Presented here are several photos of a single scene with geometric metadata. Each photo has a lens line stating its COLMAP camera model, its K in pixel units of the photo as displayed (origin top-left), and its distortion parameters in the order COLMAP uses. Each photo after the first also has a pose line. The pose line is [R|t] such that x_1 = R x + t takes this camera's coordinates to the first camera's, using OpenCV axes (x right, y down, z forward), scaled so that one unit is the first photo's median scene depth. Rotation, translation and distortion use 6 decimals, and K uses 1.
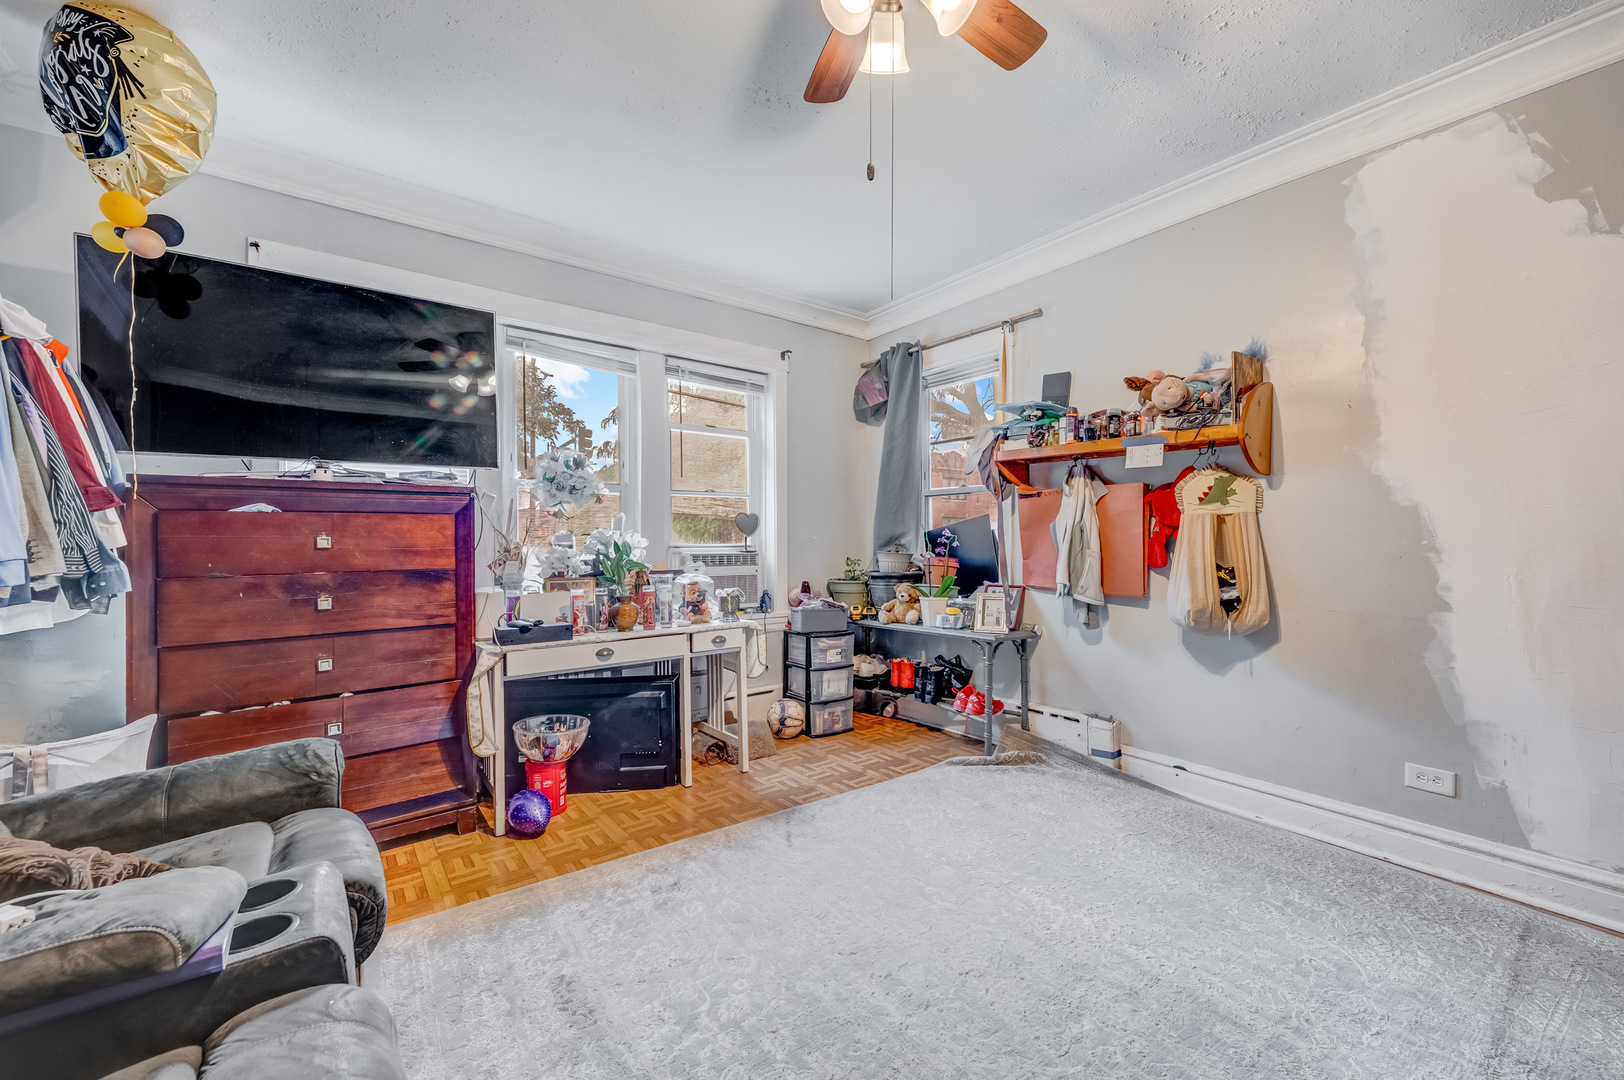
lens RADIAL K [[645.1, 0, 818.3], [0, 645.1, 540.2], [0, 0, 1]] dist [0.003241, 0.000173]
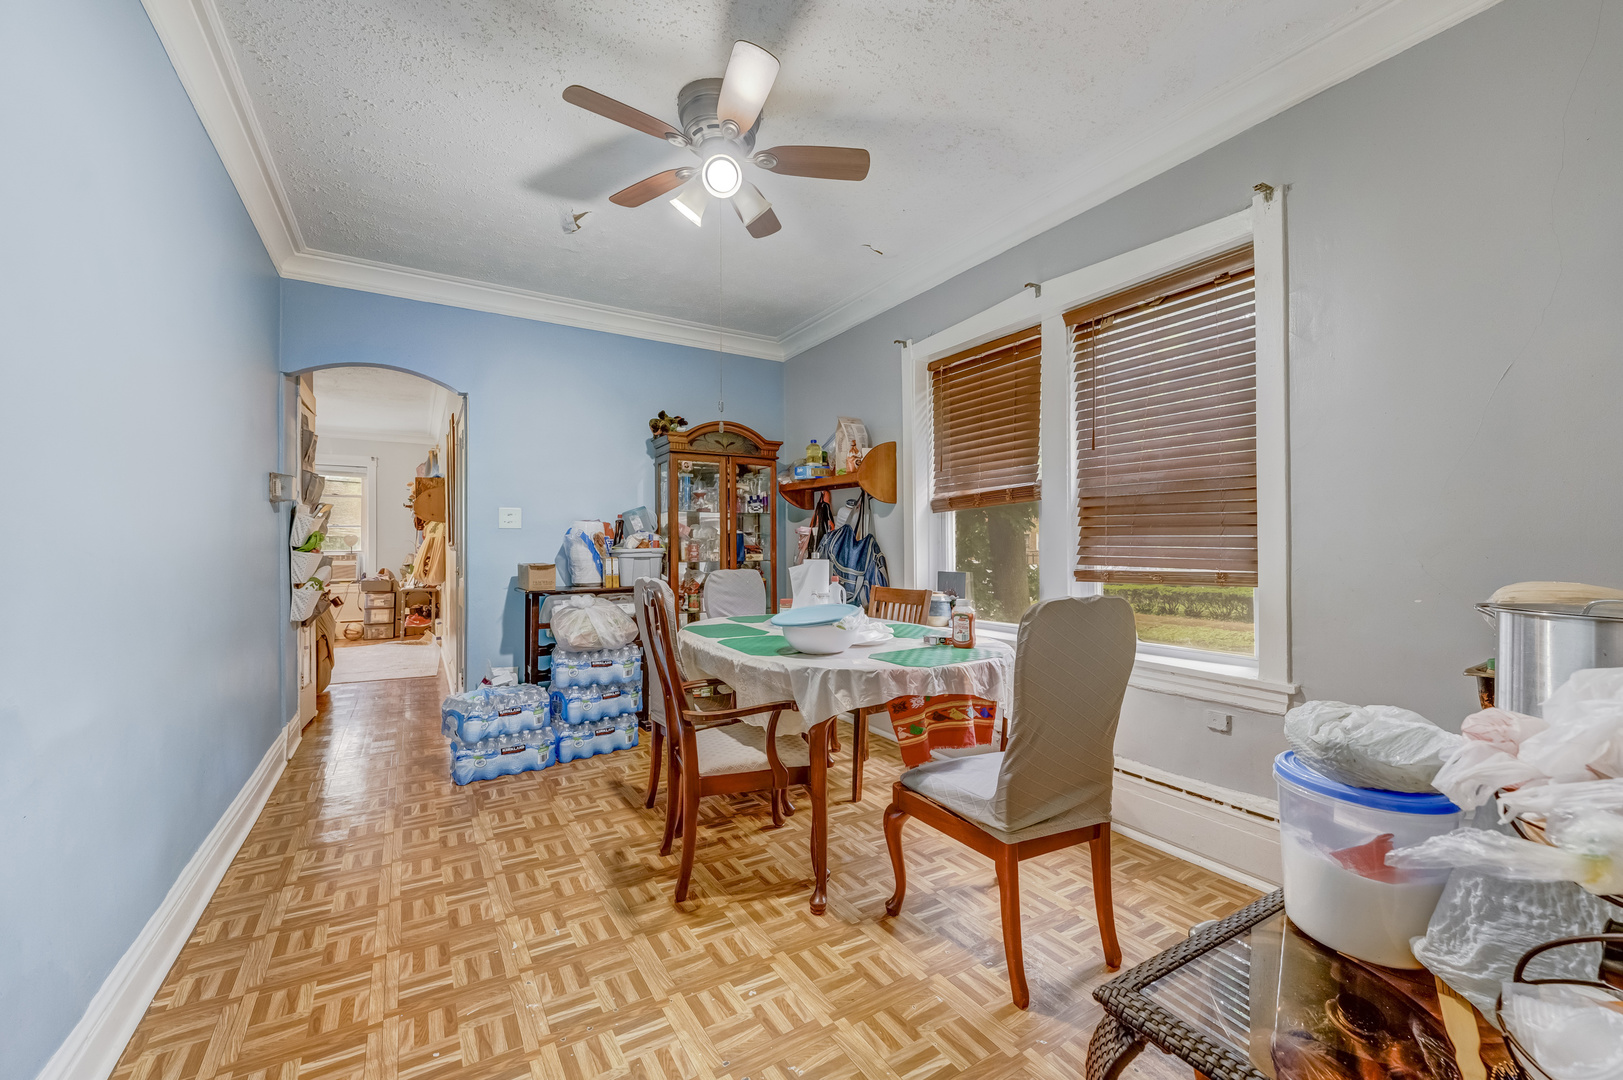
lens RADIAL K [[633.5, 0, 821.5], [0, 633.5, 537.7], [0, 0, 1]] dist [0.016957, -0.000027]
pose [[0.996083, -0.005253, -0.088265, 2.228547], [0.003683, 0.999832, -0.017943, 0.010441], [0.088344, 0.017548, 0.995935, -1.306984]]
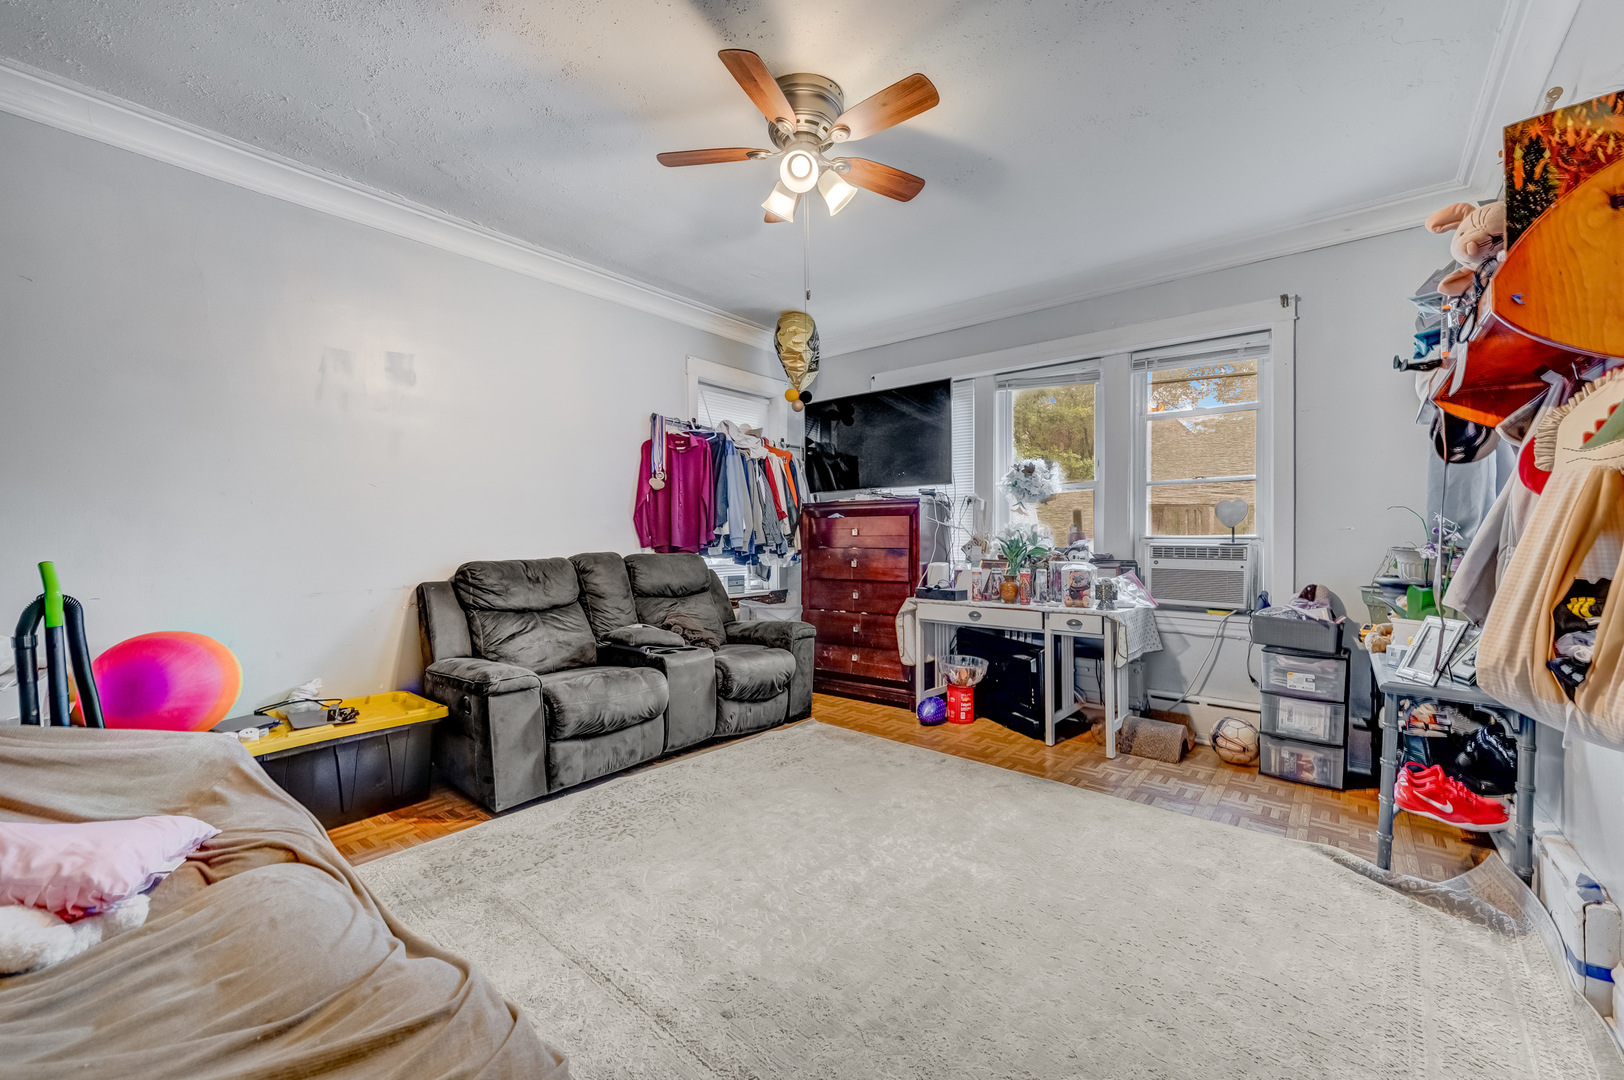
lens RADIAL K [[645.1, 0, 805.8], [0, 645.1, 543.0], [0, 0, 1]] dist [0.003241, 0.000173]
pose [[0.214997, 0.015155, -0.976497, 0.862273], [-0.001204, 0.999883, 0.015253, 0.004298], [0.976614, -0.002103, 0.214990, 0.346220]]
